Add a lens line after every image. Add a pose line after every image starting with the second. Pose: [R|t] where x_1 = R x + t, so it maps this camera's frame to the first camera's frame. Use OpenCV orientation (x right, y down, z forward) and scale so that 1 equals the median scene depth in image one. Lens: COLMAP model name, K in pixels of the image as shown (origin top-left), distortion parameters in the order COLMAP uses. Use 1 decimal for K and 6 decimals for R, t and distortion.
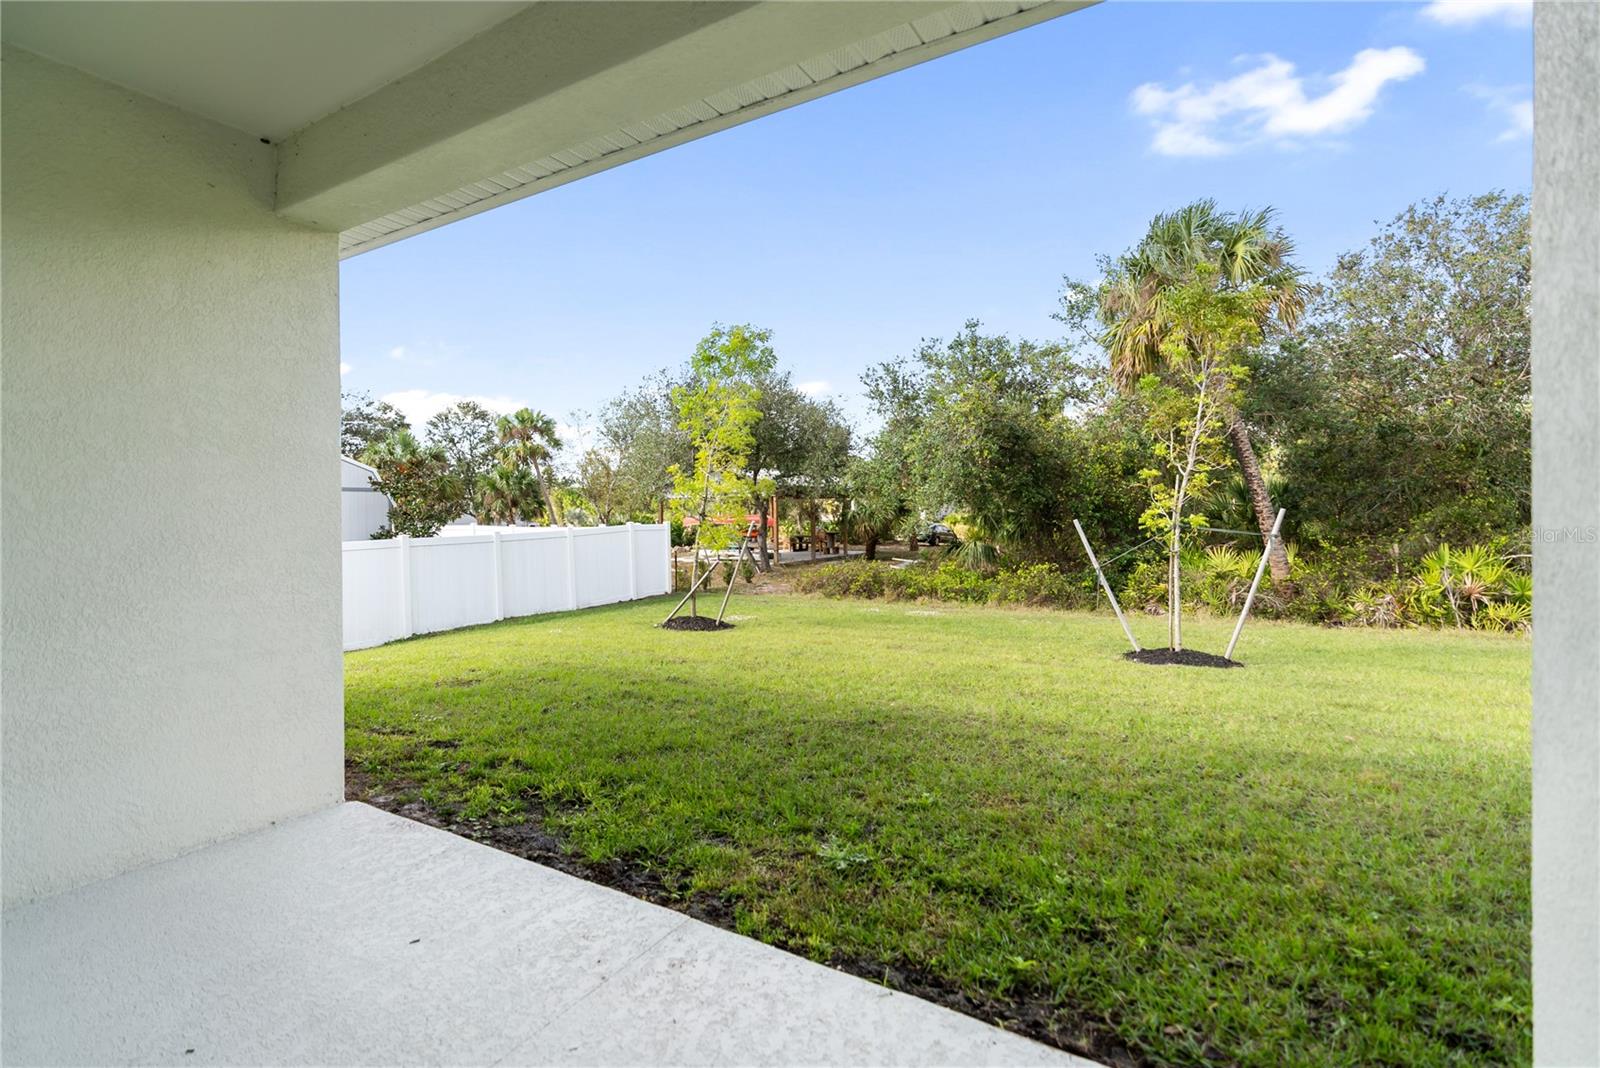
lens RADIAL K [[724.1, 0, 809.5], [0, 724.1, 519.3], [0, 0, 1]] dist [0.001637, 0.000395]
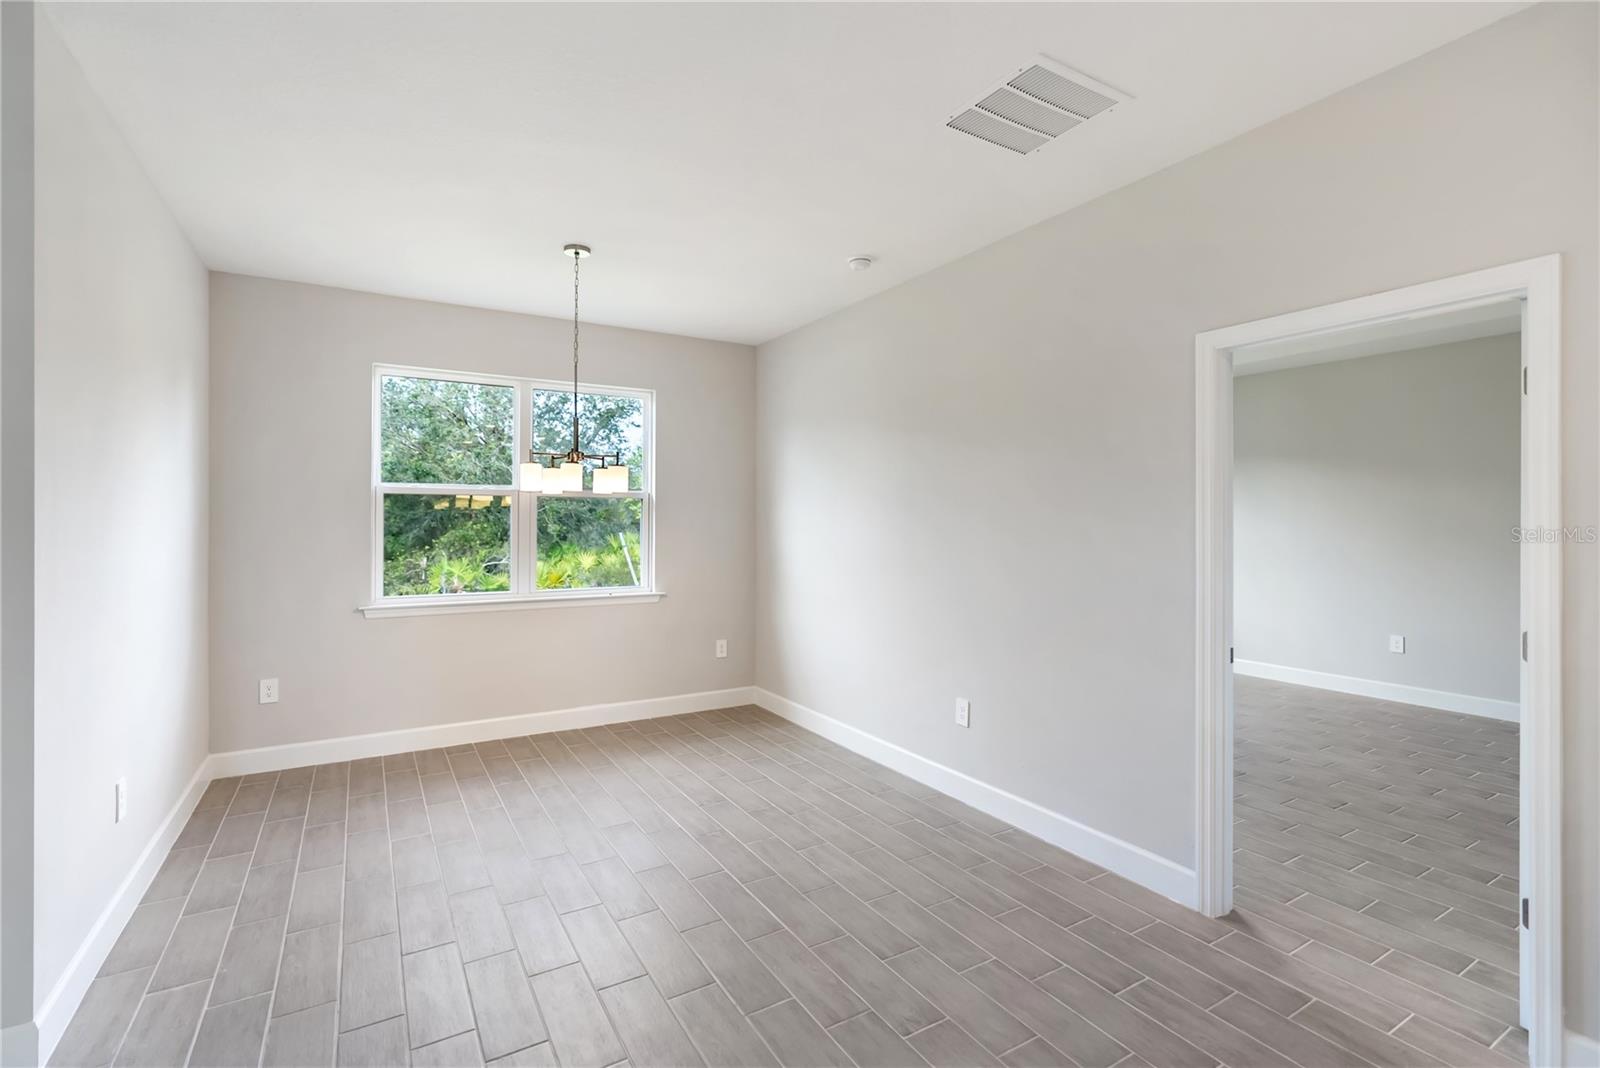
lens RADIAL K [[724.1, 0, 797.8], [0, 724.1, 525.8], [0, 0, 1]] dist [0.001637, 0.000395]
pose [[0.489173, 0.004126, 0.872177, -0.037121], [0.004416, 0.999964, -0.007207, -0.012262], [-0.872176, 0.007377, 0.489137, -0.264232]]
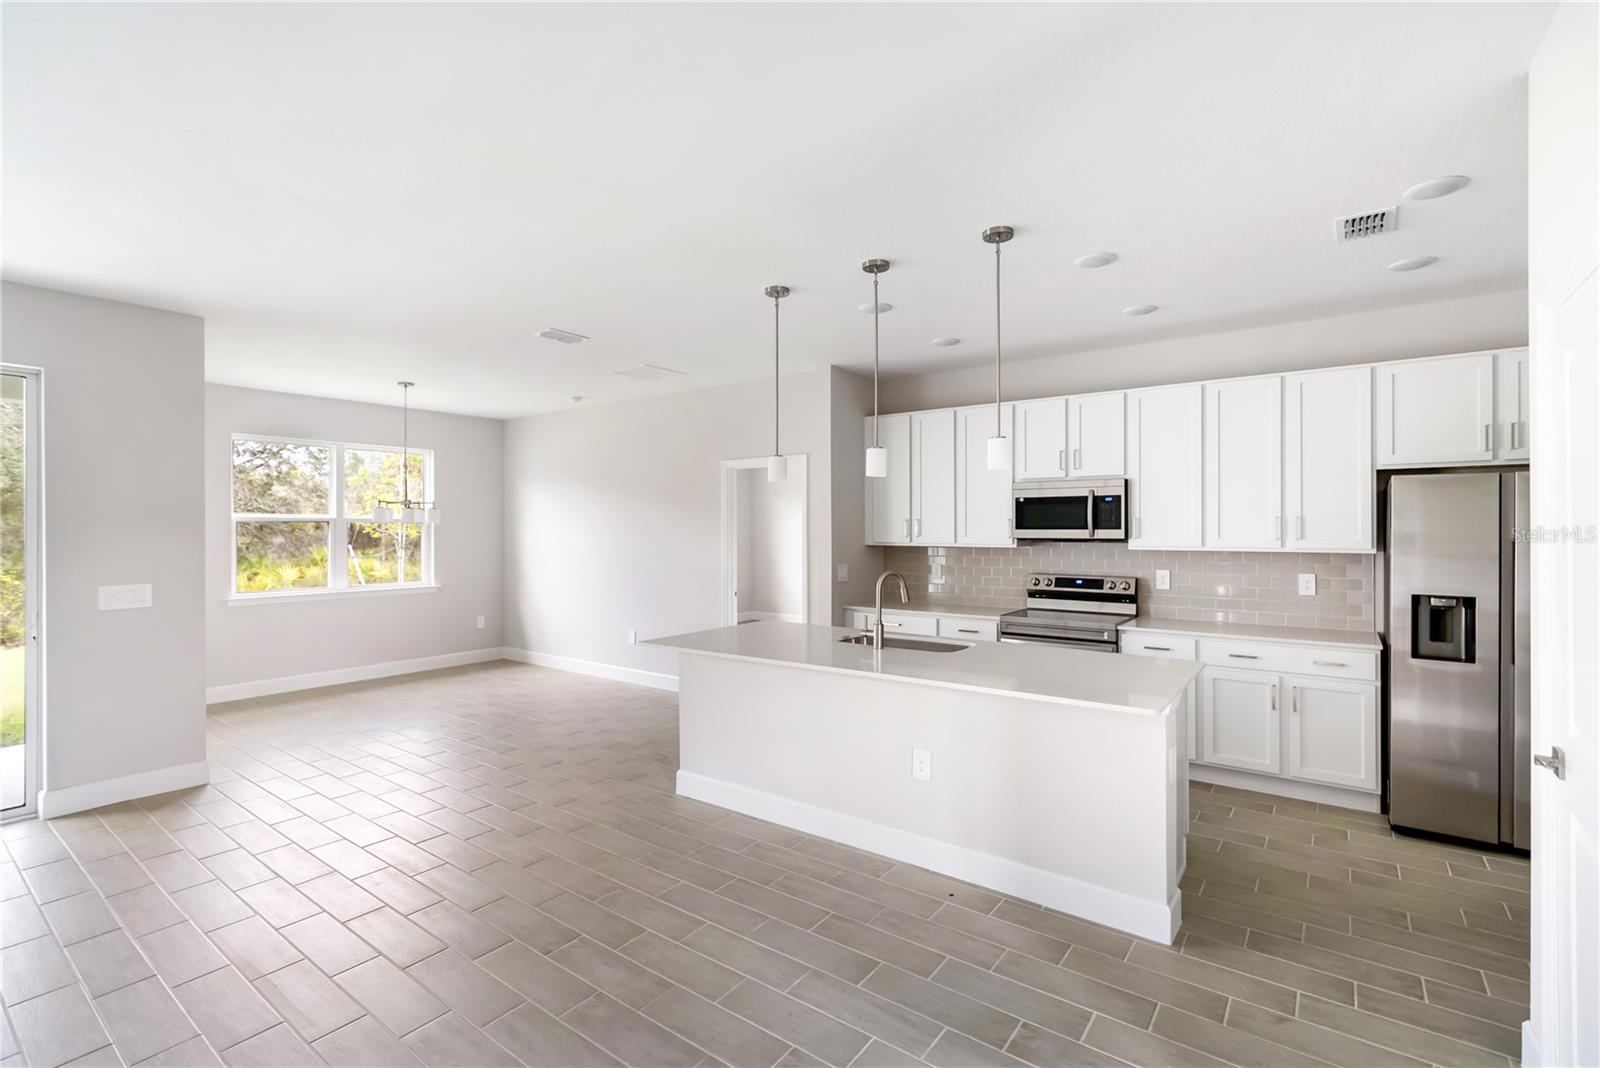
lens RADIAL K [[724.1, 0, 807.0], [0, 724.1, 530.1], [0, 0, 1]] dist [0.001637, 0.000395]
pose [[0.121682, 0.004270, 0.992560, -0.256065], [0.015097, 0.999867, -0.006152, -0.015519], [-0.992454, 0.015733, 0.121601, -0.366262]]
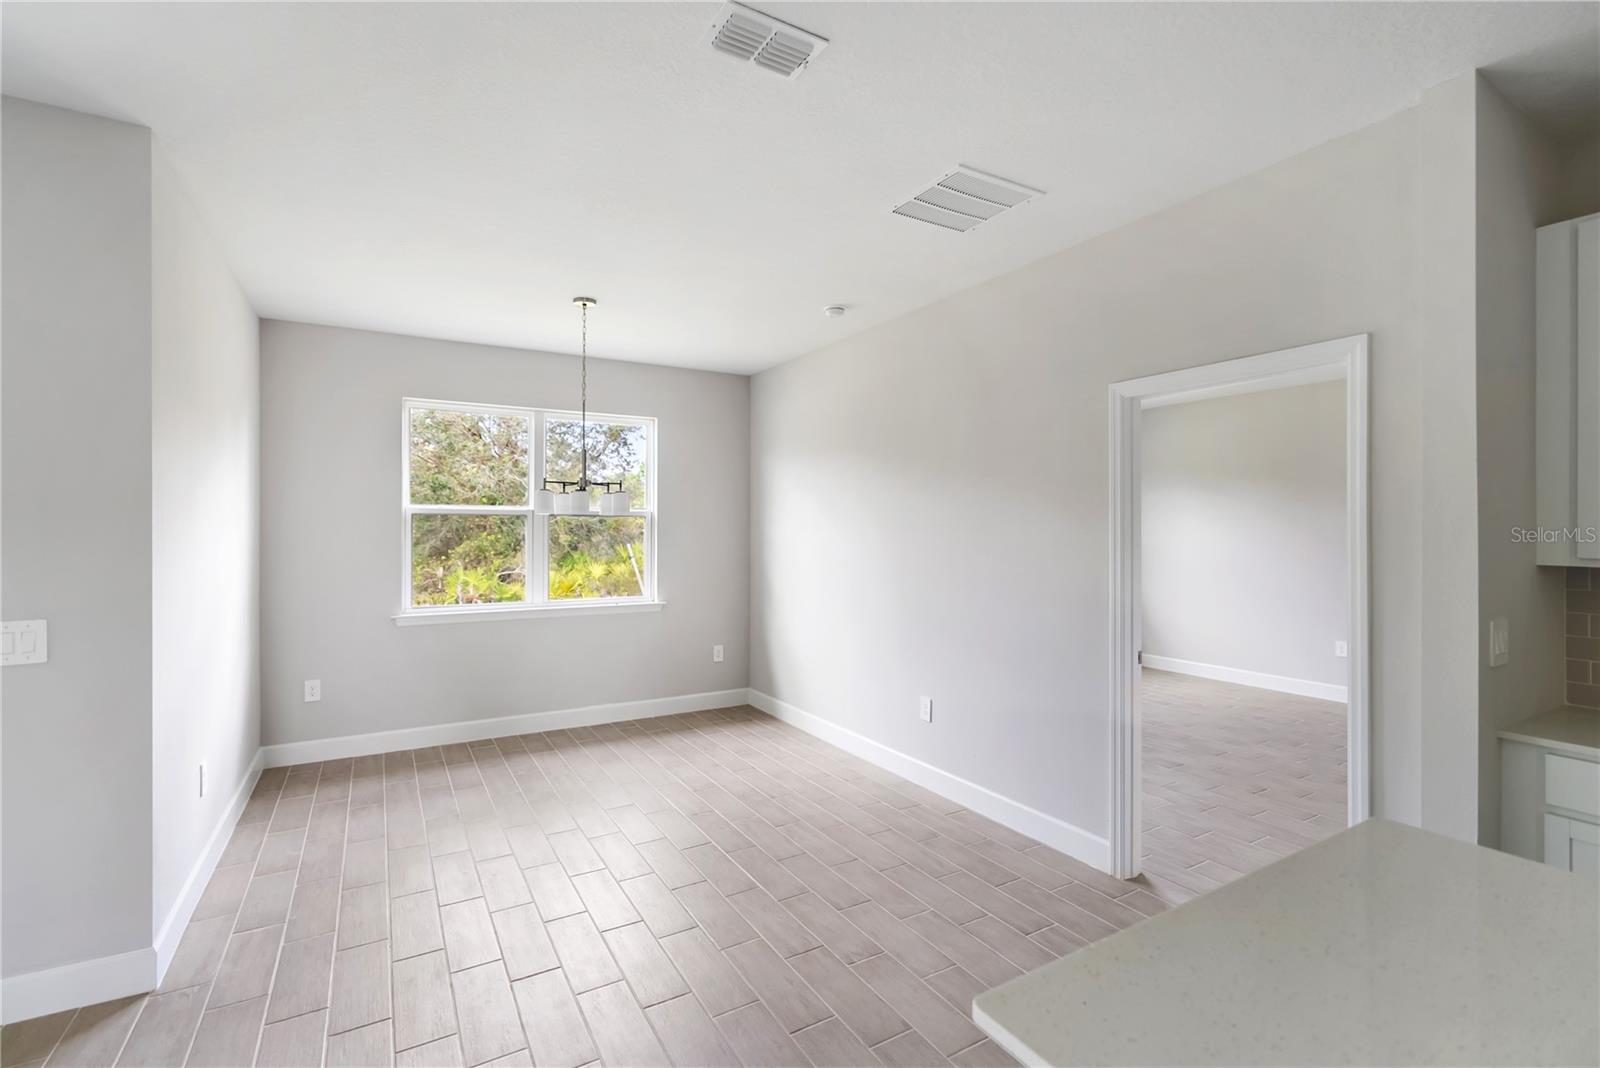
lens RADIAL K [[724.1, 0, 799.7], [0, 724.1, 532.4], [0, 0, 1]] dist [0.001637, 0.000395]
pose [[0.499510, 0.004451, 0.866297, -0.060174], [0.006516, 0.999939, -0.008895, -0.015959], [-0.866284, 0.010088, 0.499450, -0.289995]]
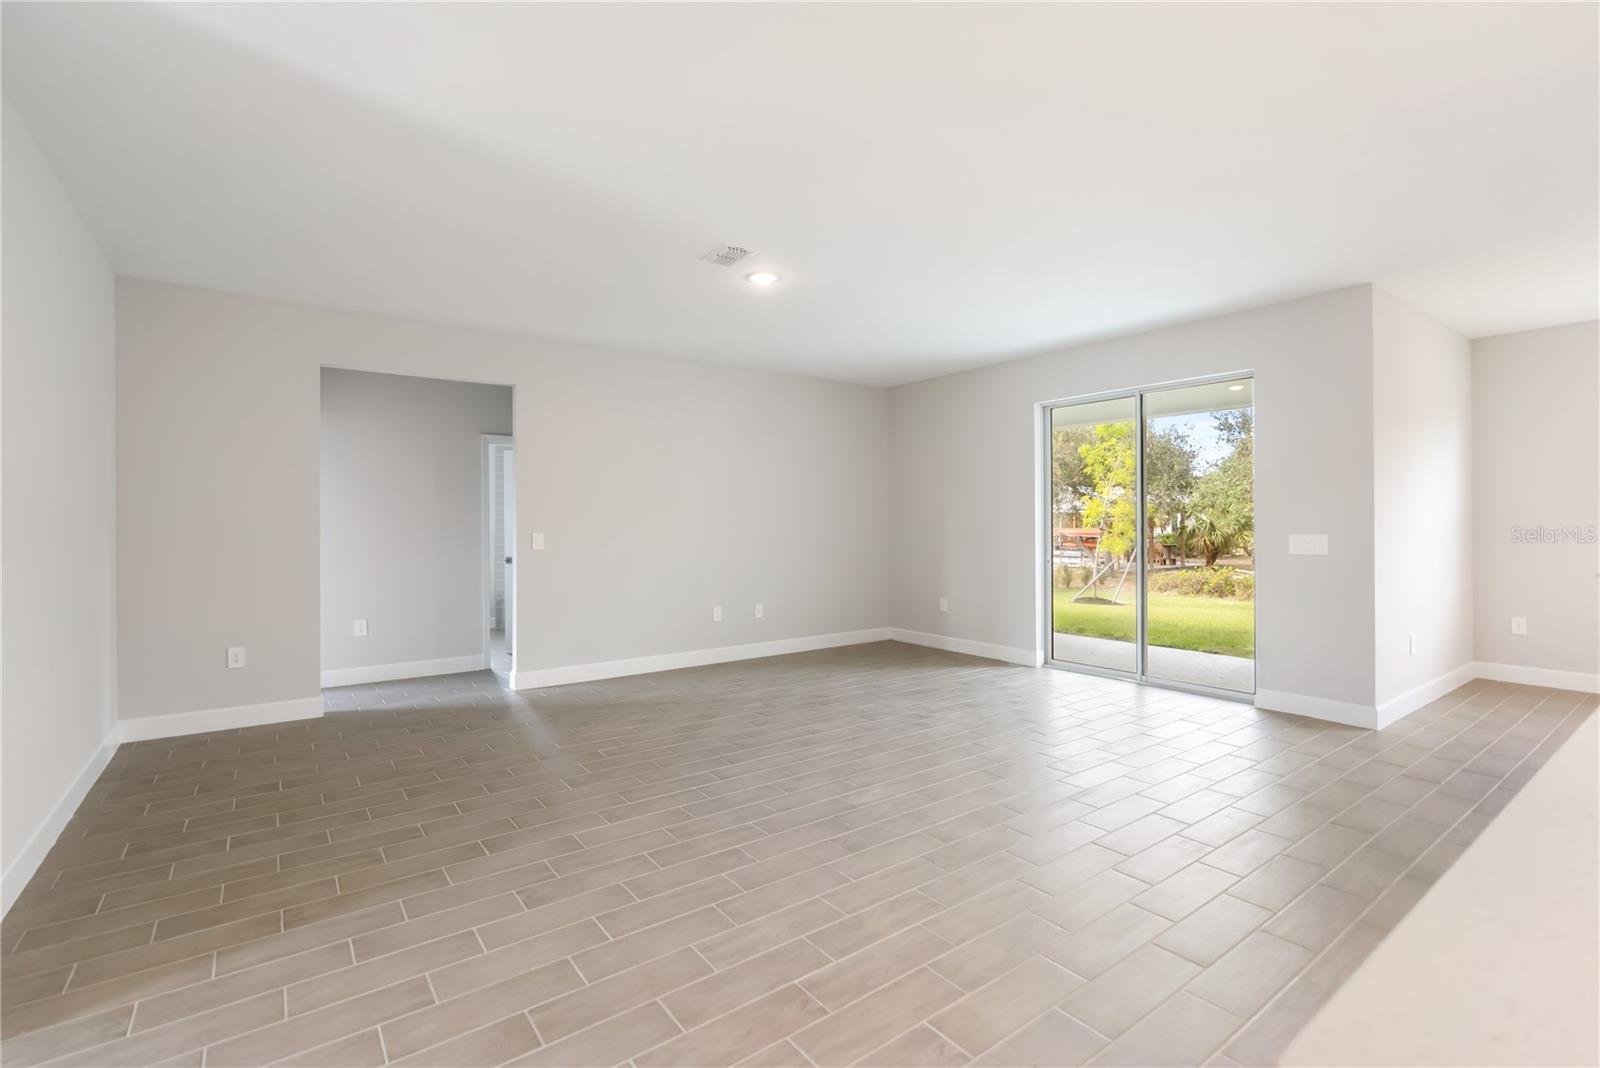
lens RADIAL K [[724.1, 0, 791.2], [0, 724.1, 536.4], [0, 0, 1]] dist [0.001637, 0.000395]
pose [[0.913633, 0.009849, -0.406422, -0.093343], [-0.007030, 0.999940, 0.008430, -0.000444], [0.406480, -0.004844, 0.913647, -0.466298]]
